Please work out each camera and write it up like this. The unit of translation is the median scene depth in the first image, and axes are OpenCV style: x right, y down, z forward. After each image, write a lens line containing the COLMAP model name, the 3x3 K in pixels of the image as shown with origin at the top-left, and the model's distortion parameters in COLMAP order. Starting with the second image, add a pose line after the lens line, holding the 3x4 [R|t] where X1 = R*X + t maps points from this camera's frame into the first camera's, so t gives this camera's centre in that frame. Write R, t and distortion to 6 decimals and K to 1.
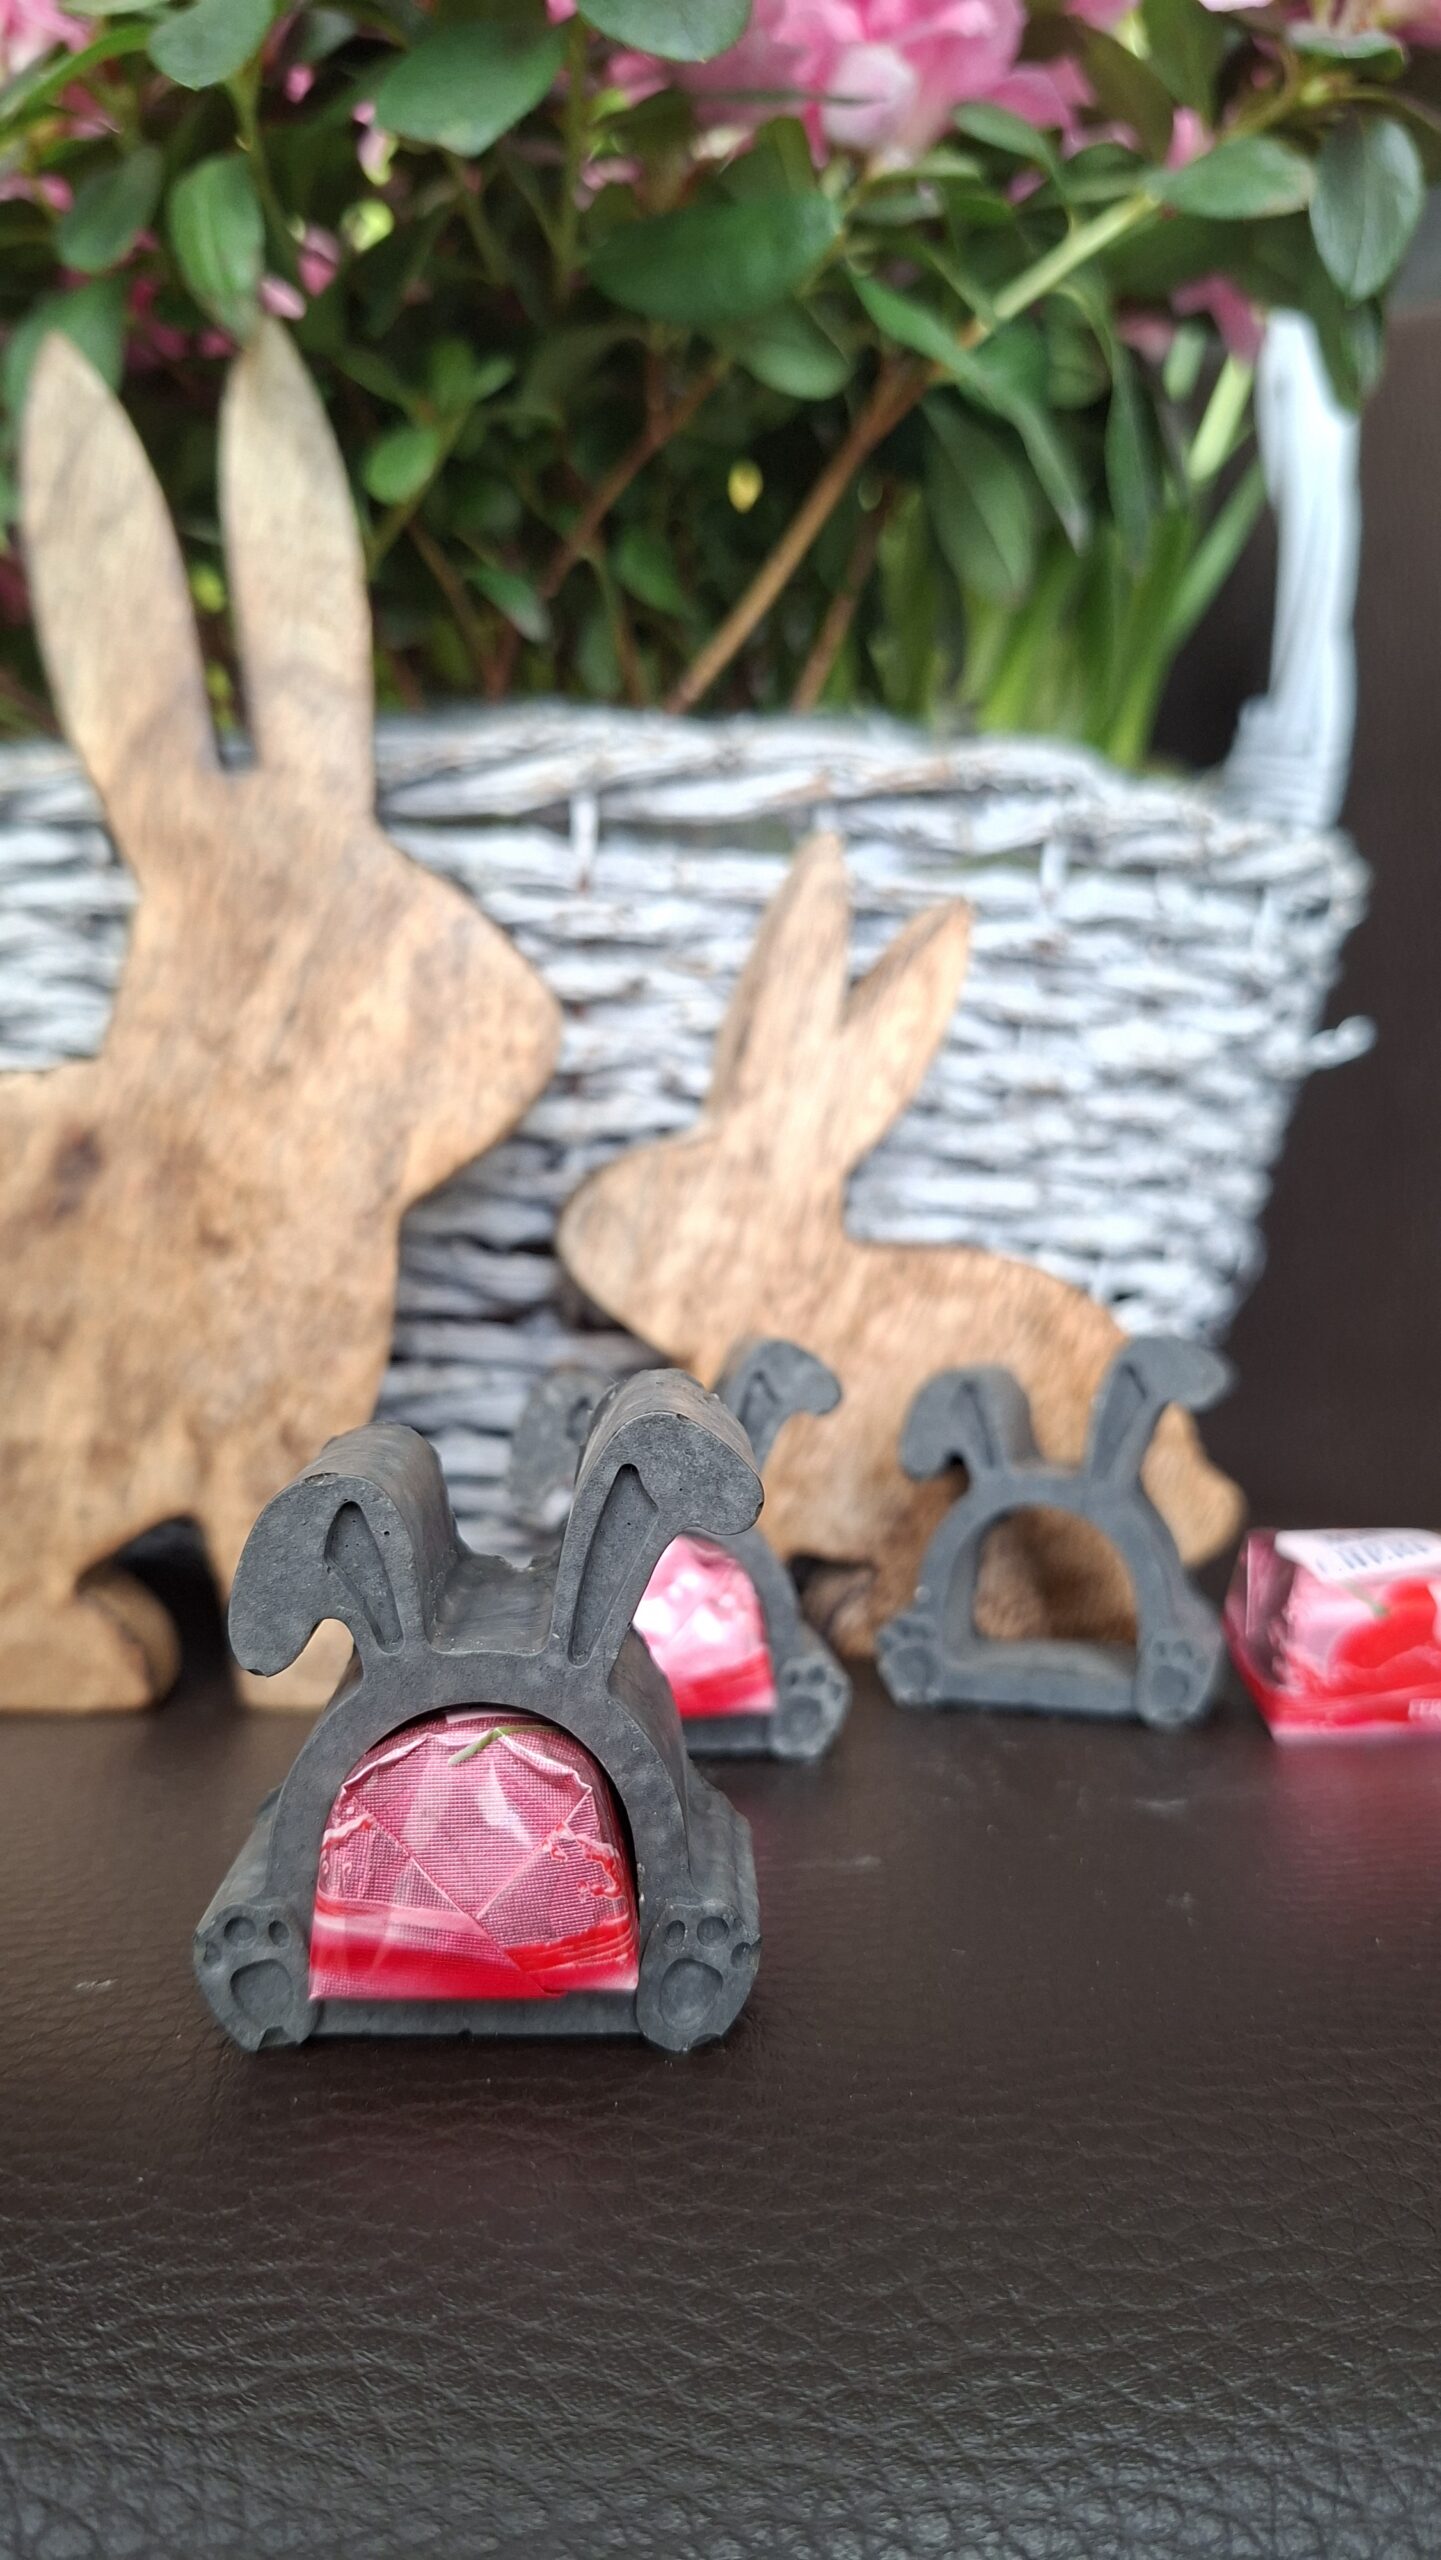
lens RADIAL K [[1877.3, 0, 731.8], [0, 1877.3, 1303.6], [0, 0, 1]] dist [0.067605, -0.086358]
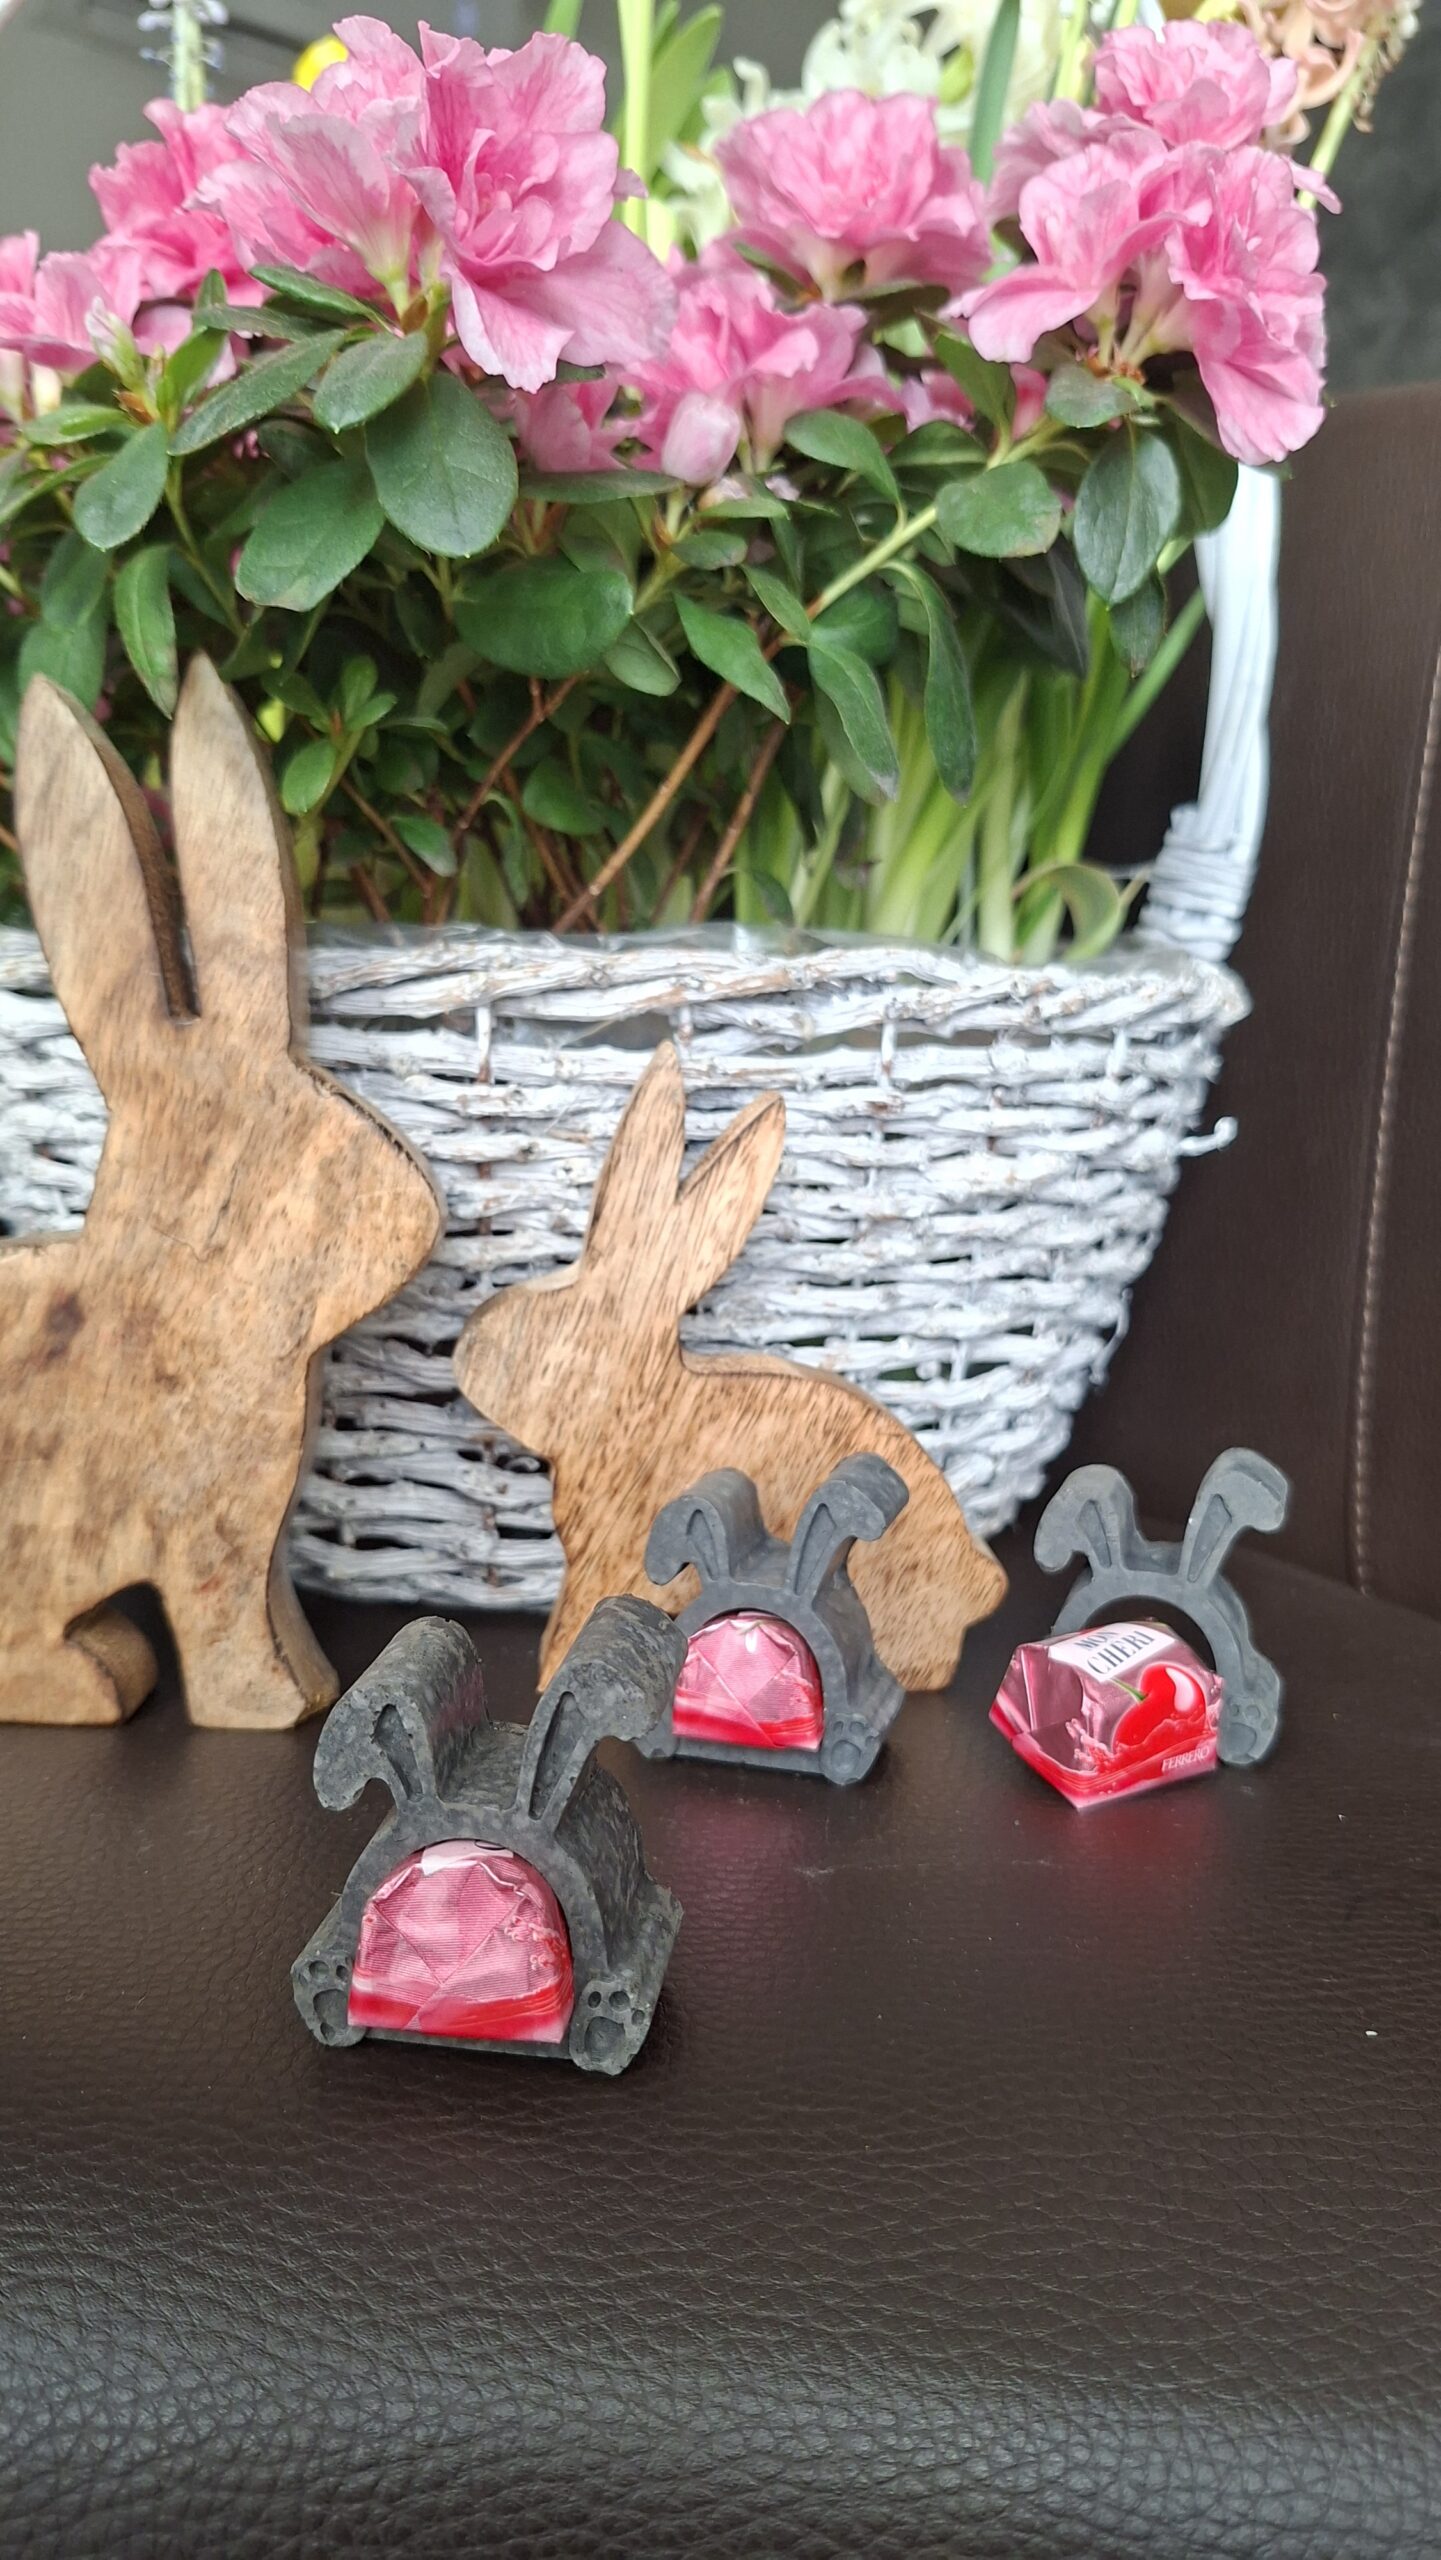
lens RADIAL K [[1877.3, 0, 746.8], [0, 1877.3, 1251.3], [0, 0, 1]] dist [0.067605, -0.086358]
pose [[0.994244, 0.034507, -0.101426, 0.252270], [-0.027518, 0.997201, 0.069515, -0.220841], [0.103541, -0.066324, 0.992411, -0.246501]]
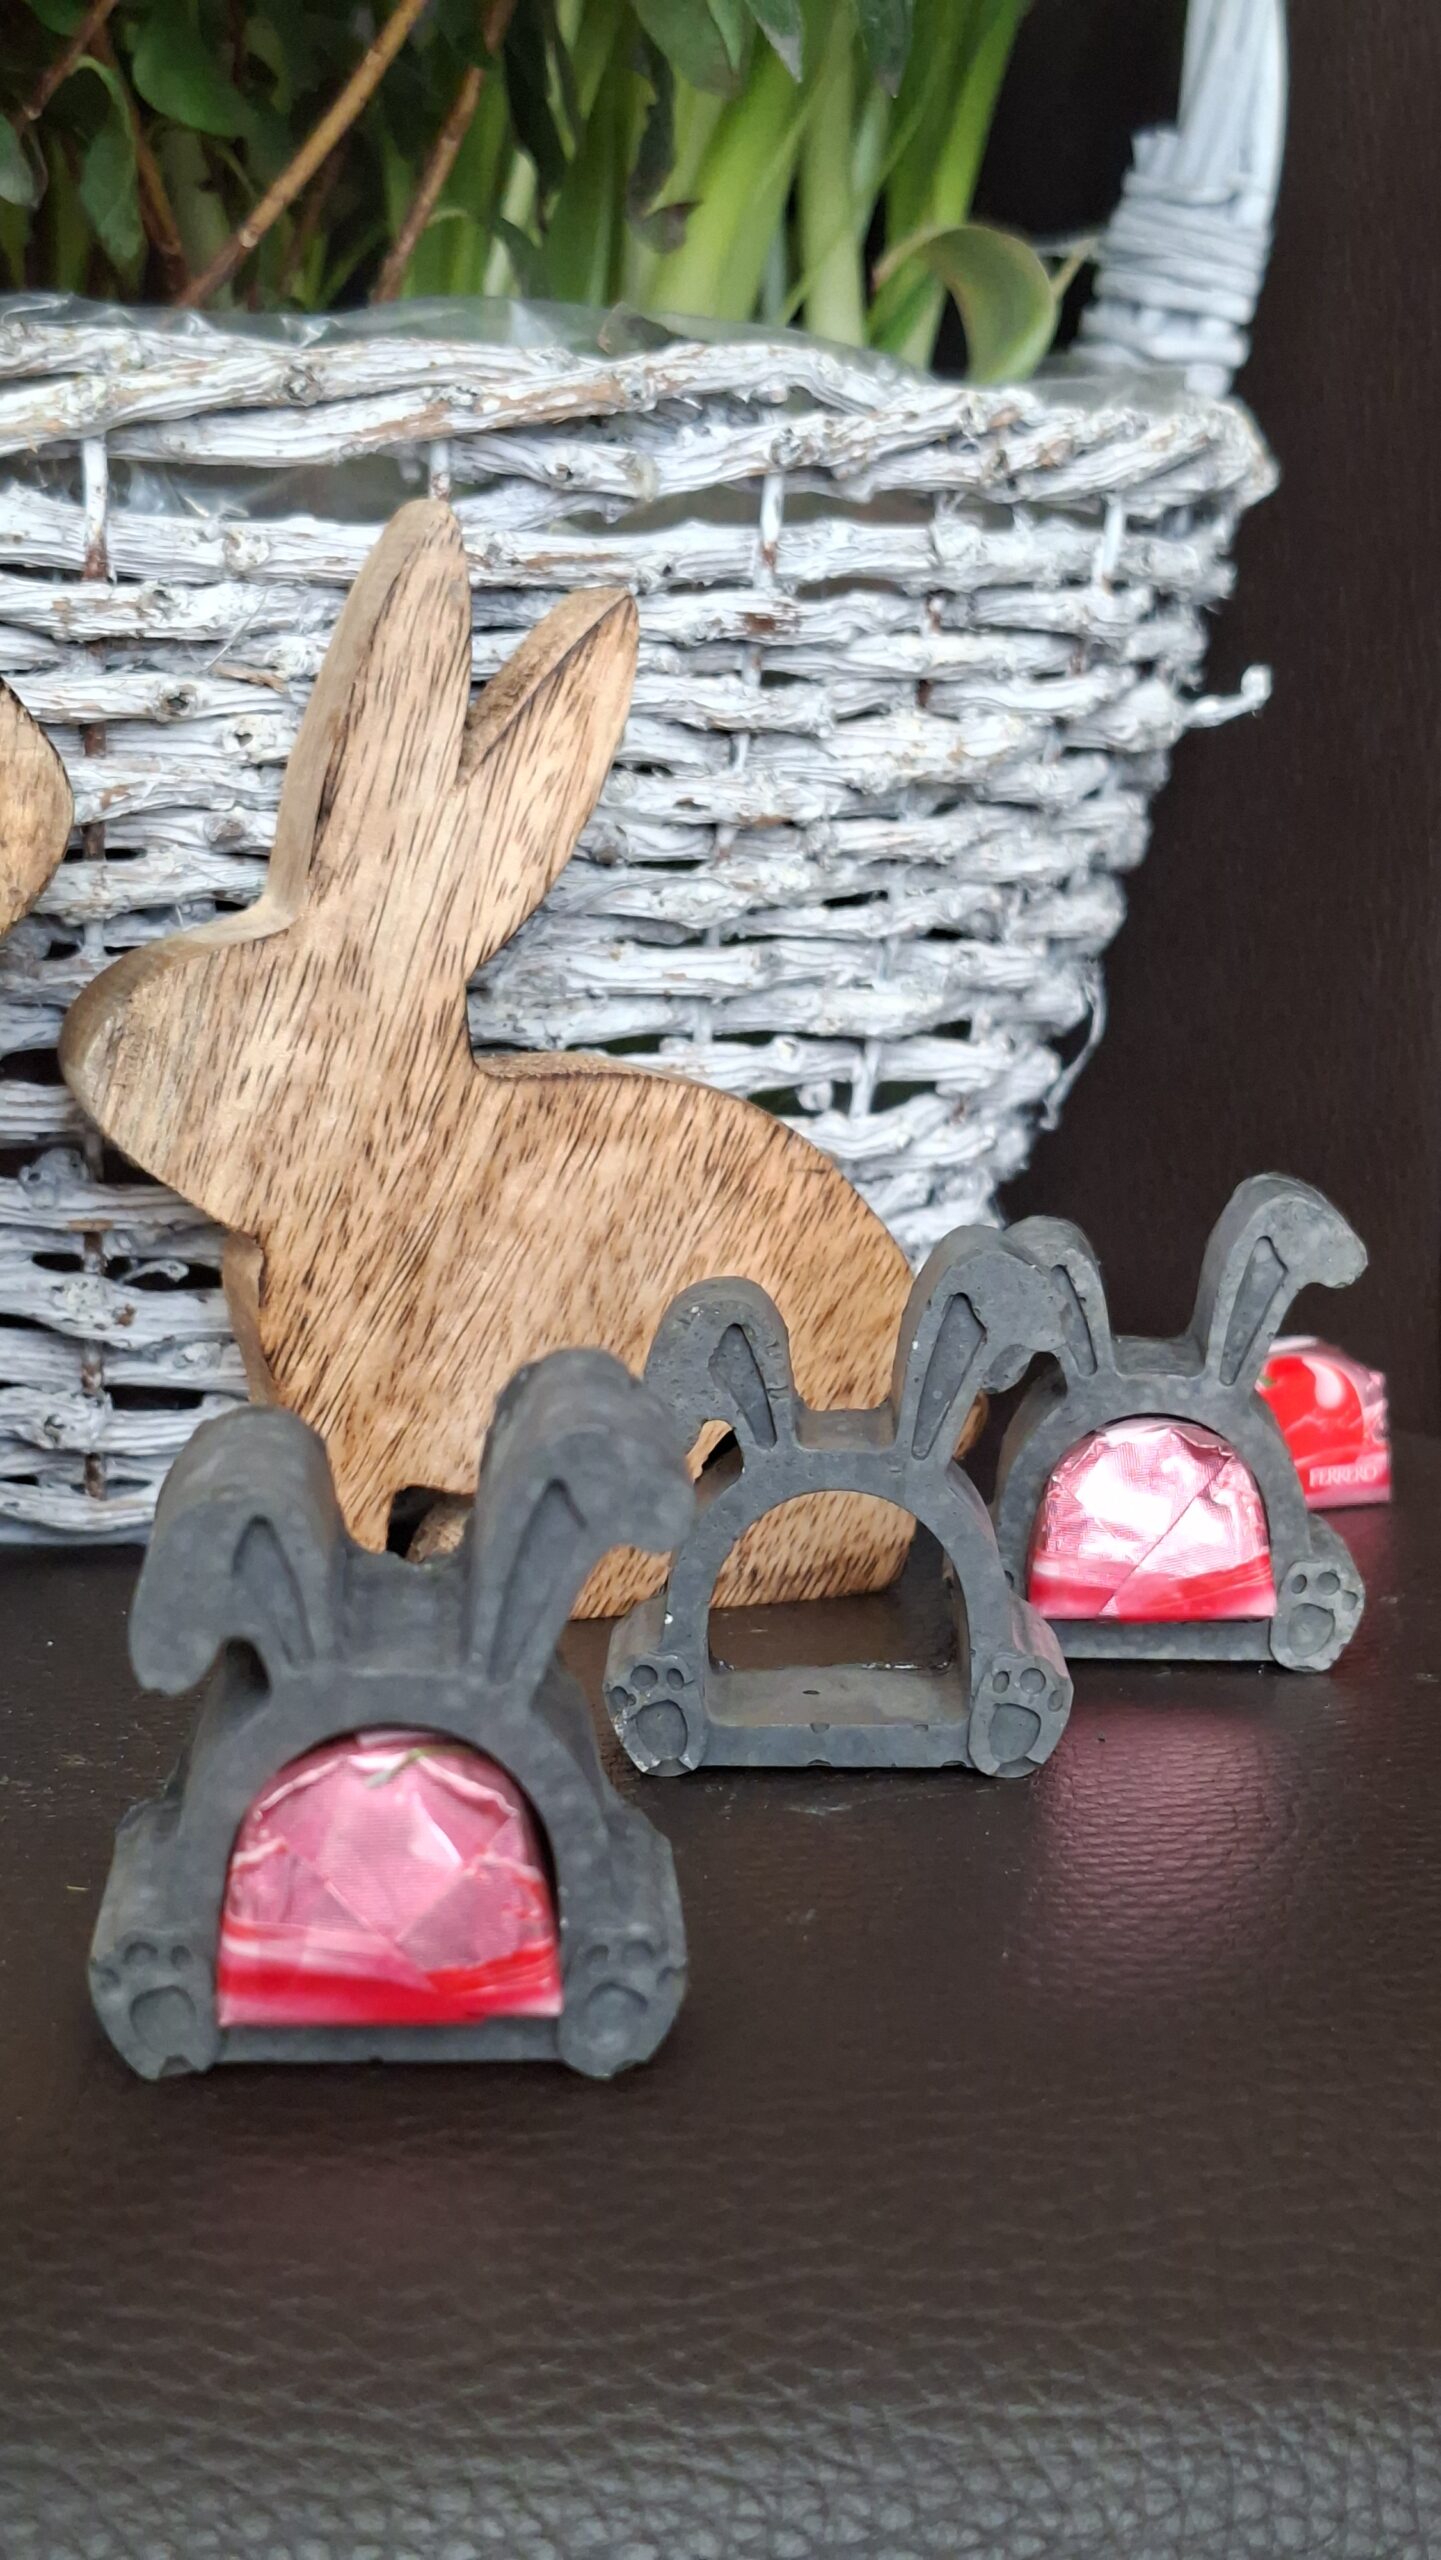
lens RADIAL K [[3645.2, 0, 718.2], [0, 3645.2, 1326.8], [0, 0, 1]] dist [0.138260, 0.000000]
pose [[0.996587, -0.008062, 0.082155, 0.042748], [-0.002647, 0.991588, 0.129405, -0.131864], [-0.082507, -0.129181, 0.988183, -0.470135]]
